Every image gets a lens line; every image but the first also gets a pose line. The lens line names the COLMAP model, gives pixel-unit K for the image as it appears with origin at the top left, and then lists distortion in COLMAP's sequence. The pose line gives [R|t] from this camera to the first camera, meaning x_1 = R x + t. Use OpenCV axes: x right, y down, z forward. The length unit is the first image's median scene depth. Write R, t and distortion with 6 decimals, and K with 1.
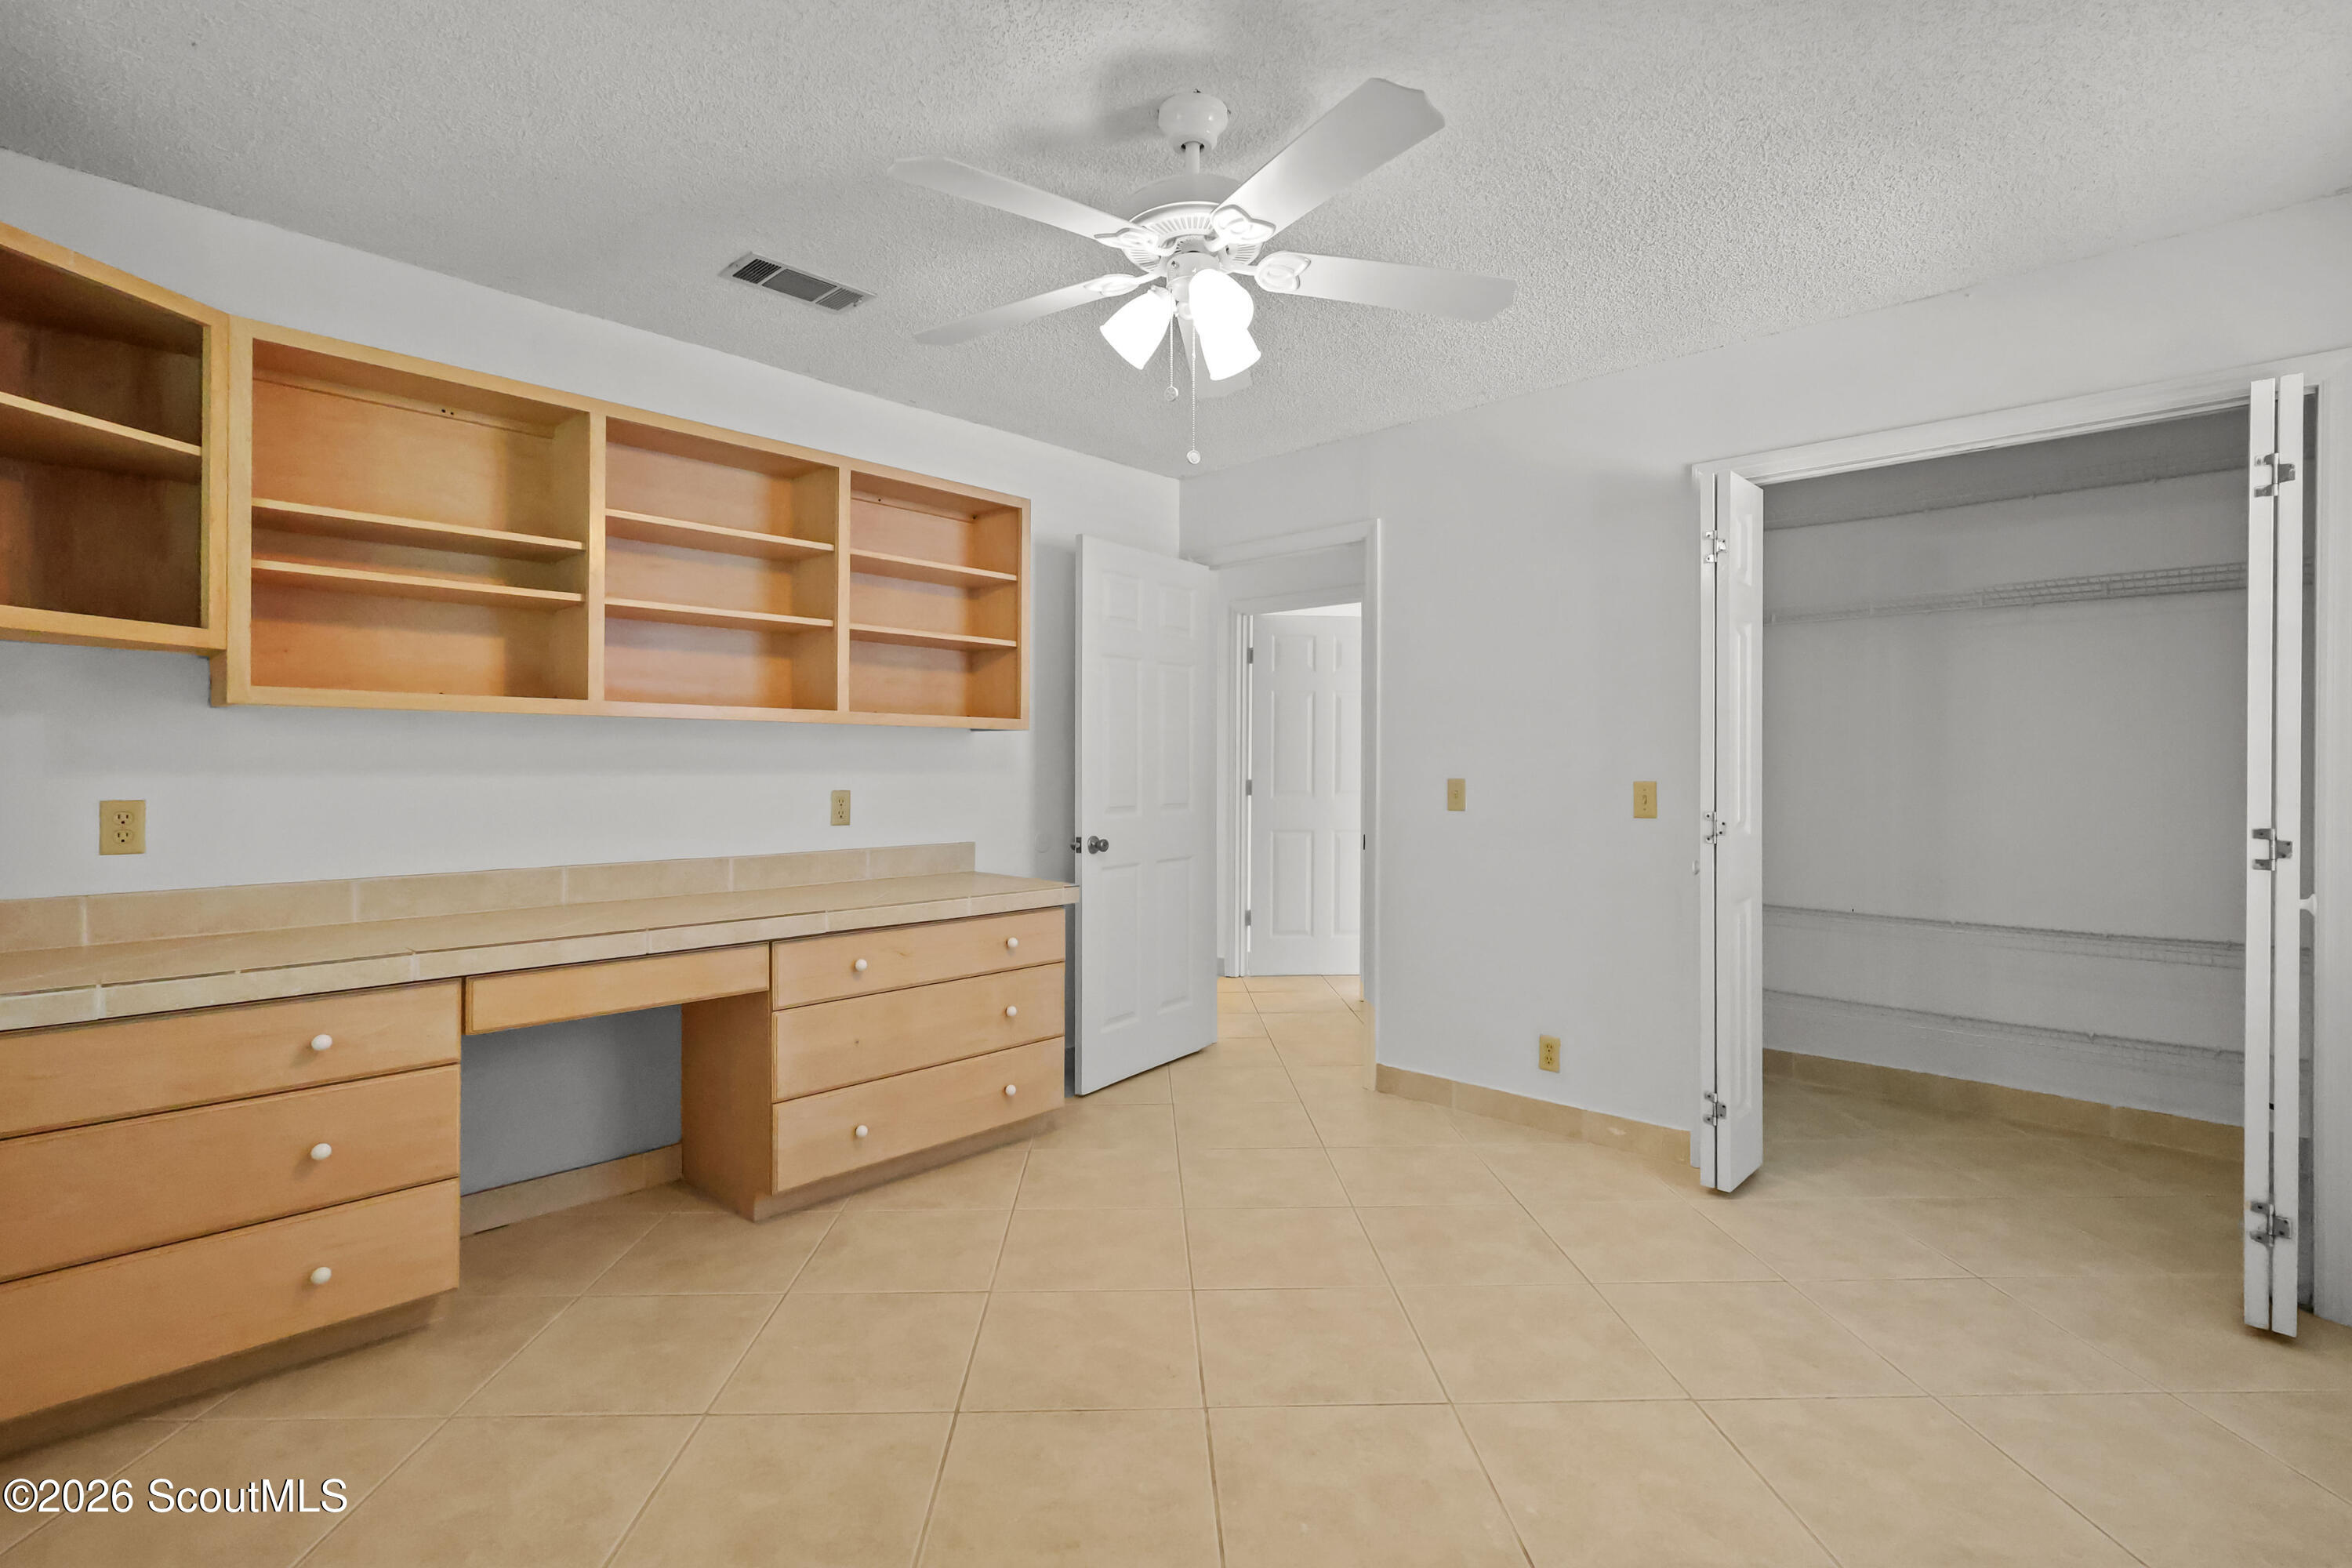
lens RADIAL K [[1080.3, 0, 1184.6], [0, 1080.3, 776.8], [0, 0, 1]] dist [0.000081, 0.000568]
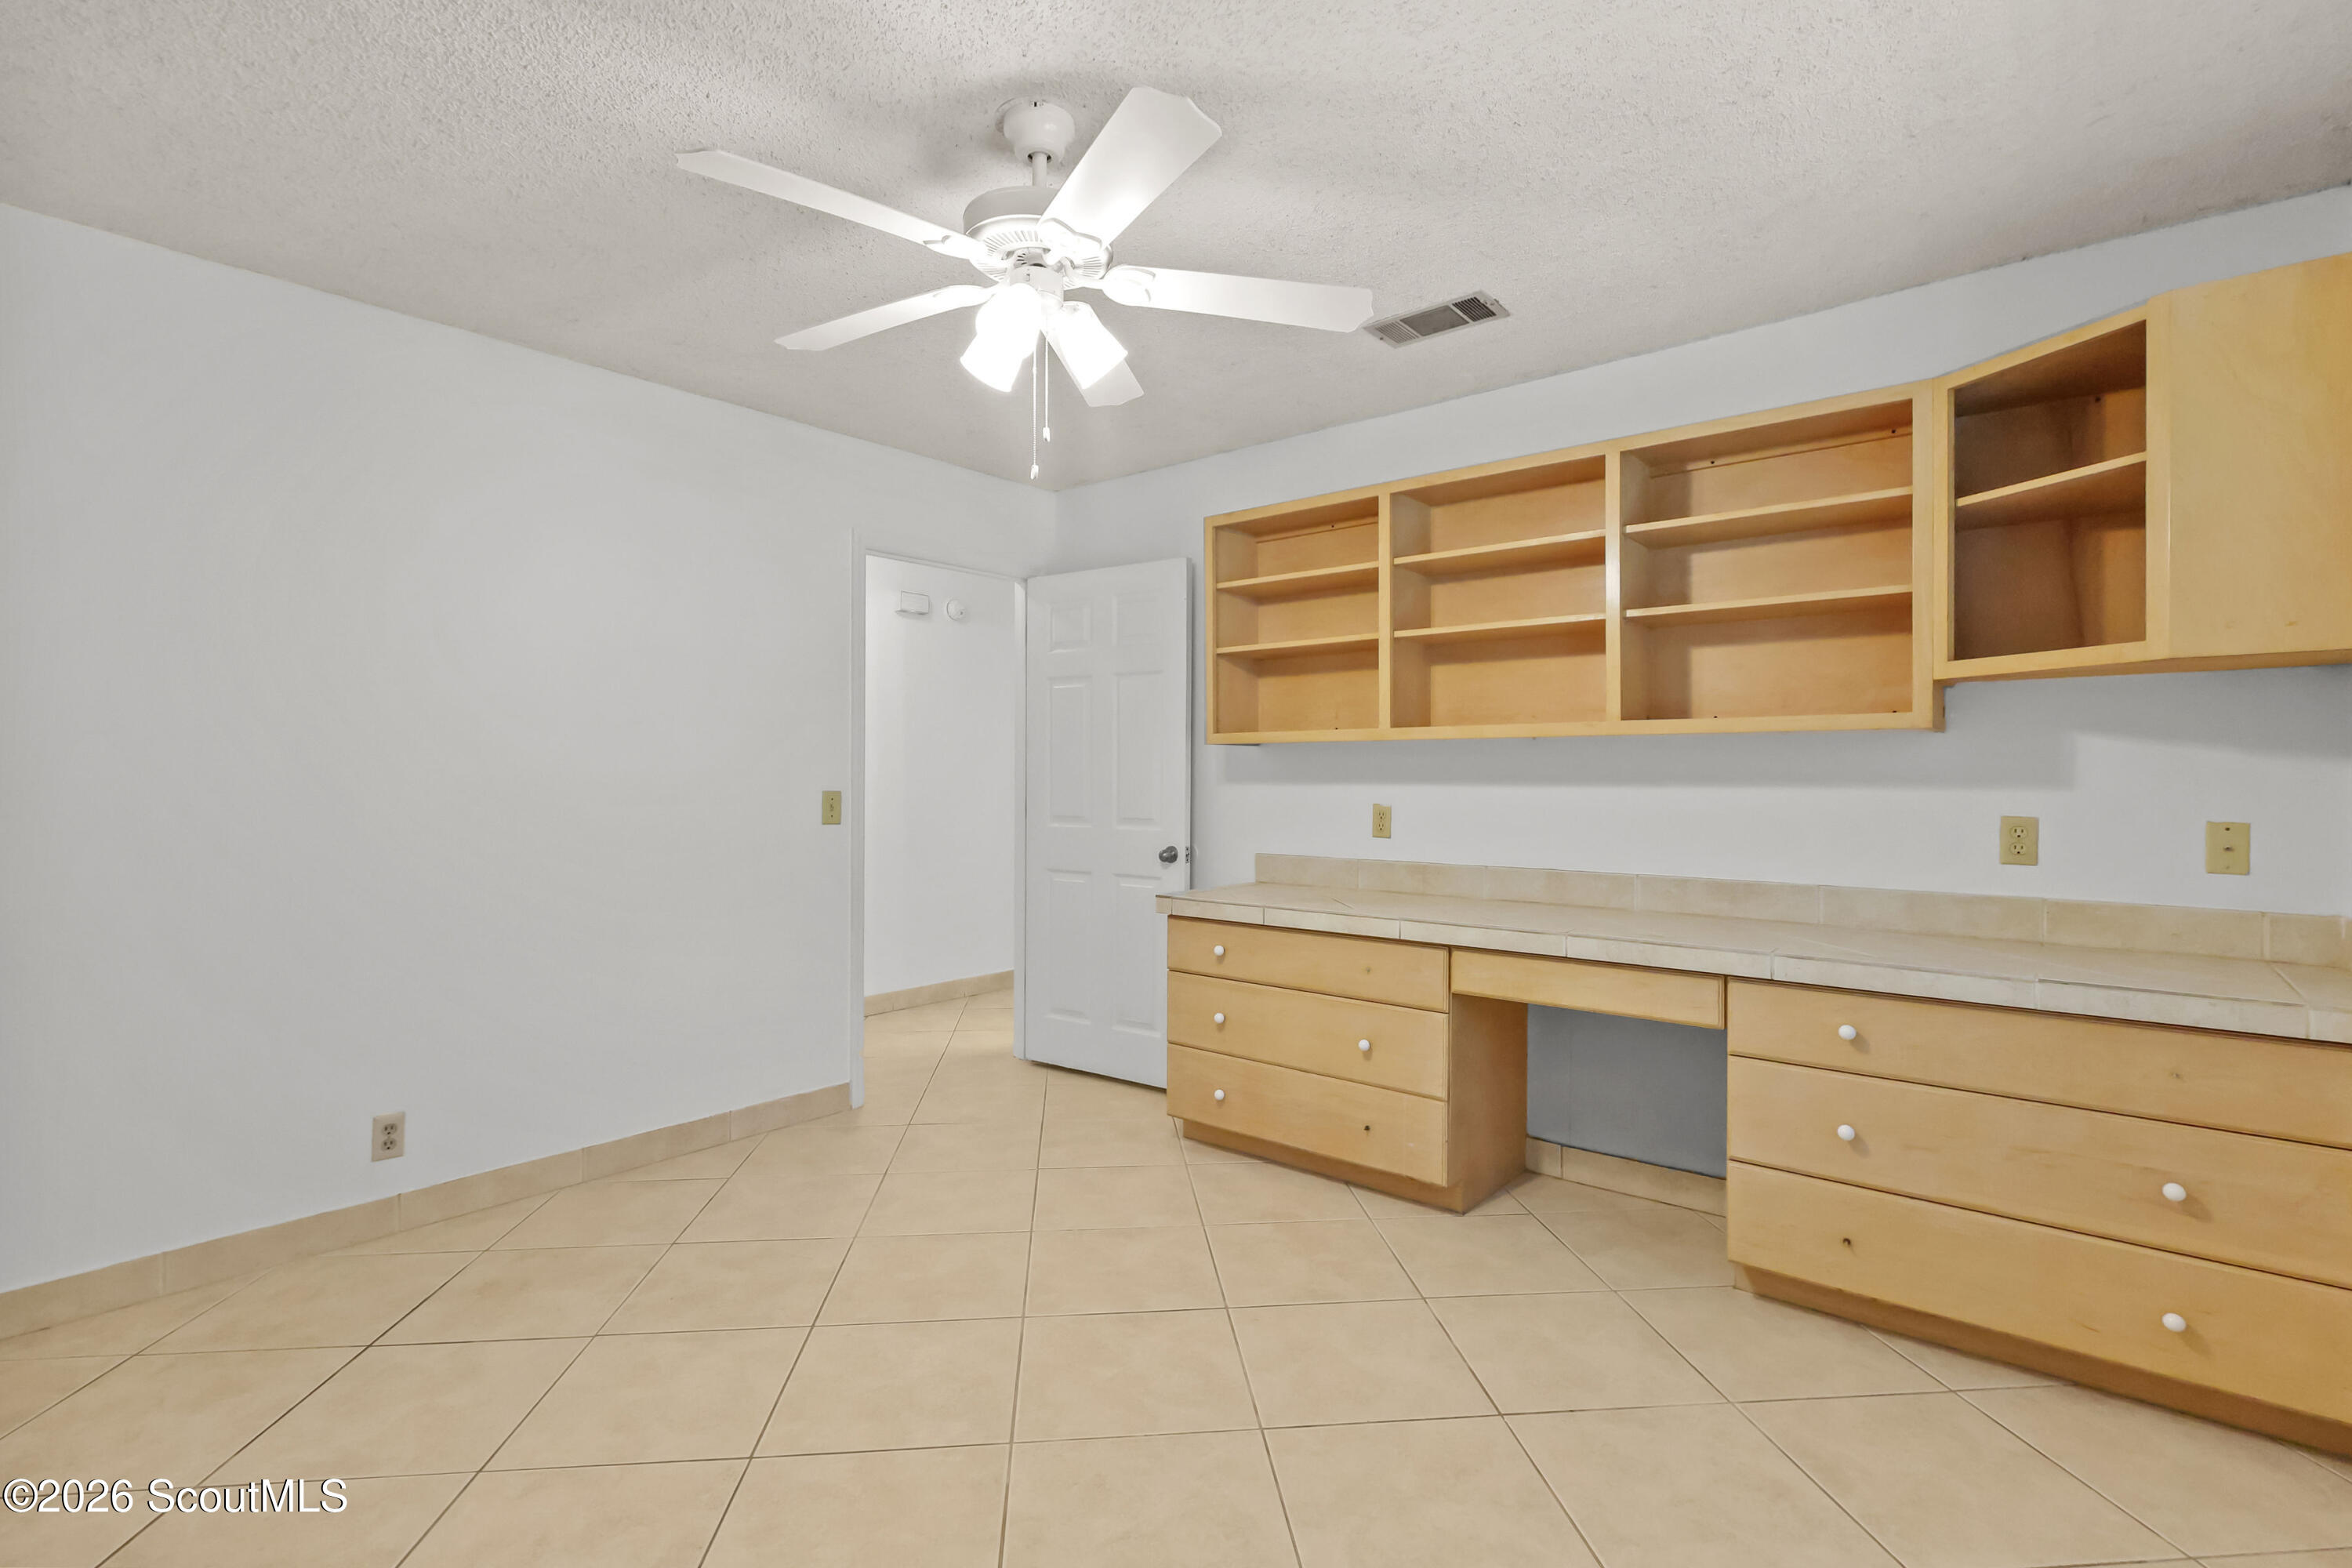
lens RADIAL K [[1080.3, 0, 1184.6], [0, 1080.3, 776.8], [0, 0, 1]] dist [0.000081, 0.000568]
pose [[0.074119, -0.006112, -0.997231, 0.481221], [-0.010539, 0.999921, -0.006912, -0.003184], [0.997194, 0.011022, 0.074048, 0.483012]]
